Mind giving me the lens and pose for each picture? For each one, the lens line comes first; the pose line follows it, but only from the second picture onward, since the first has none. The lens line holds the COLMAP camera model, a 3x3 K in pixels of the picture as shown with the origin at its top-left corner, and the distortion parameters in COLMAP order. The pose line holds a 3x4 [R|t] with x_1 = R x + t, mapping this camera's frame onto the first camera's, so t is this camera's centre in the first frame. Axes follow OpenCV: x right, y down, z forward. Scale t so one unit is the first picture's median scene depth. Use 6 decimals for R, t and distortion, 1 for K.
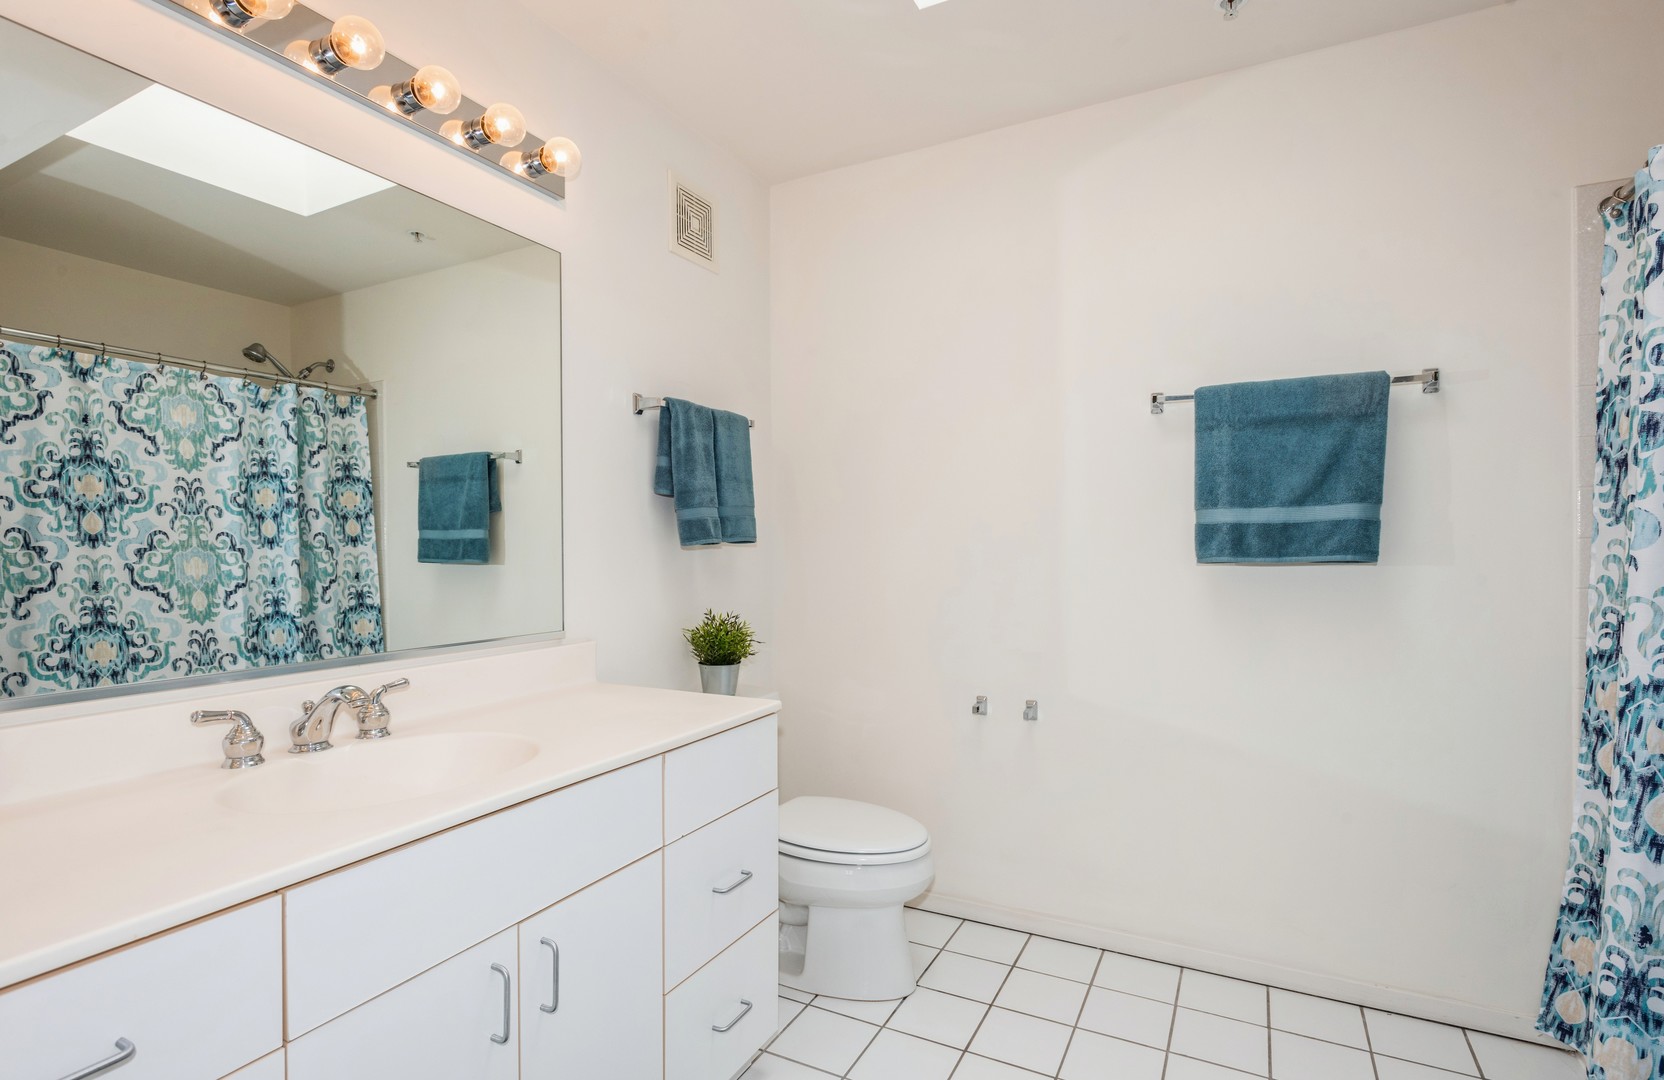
lens RADIAL K [[779.1, 0, 836.6], [0, 779.1, 547.0], [0, 0, 1]] dist [0.000736, -0.000273]
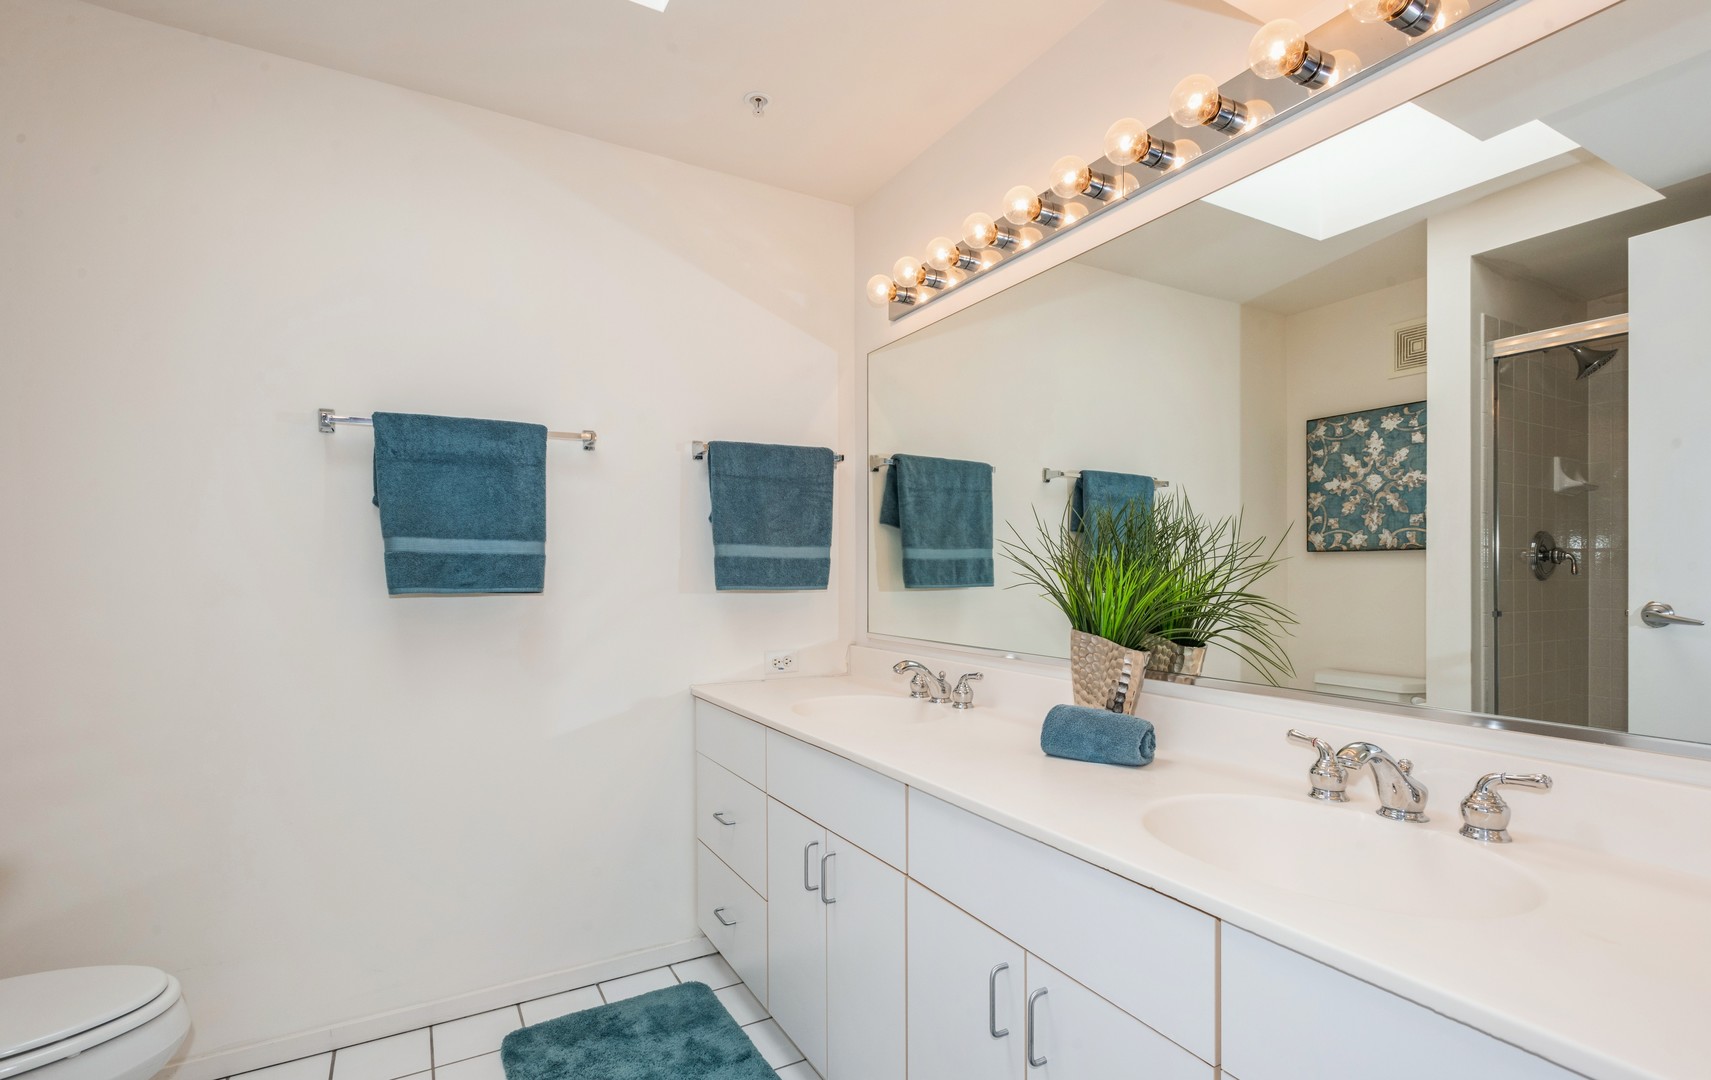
lens RADIAL K [[778.8, 0, 859.4], [0, 778.8, 566.2], [0, 0, 1]] dist [0.001916, 0.000349]
pose [[0.518478, 0.003817, 0.855083, -0.212346], [0.010085, 0.999893, -0.010579, 0.000384], [-0.855032, 0.014109, 0.518384, 0.066083]]
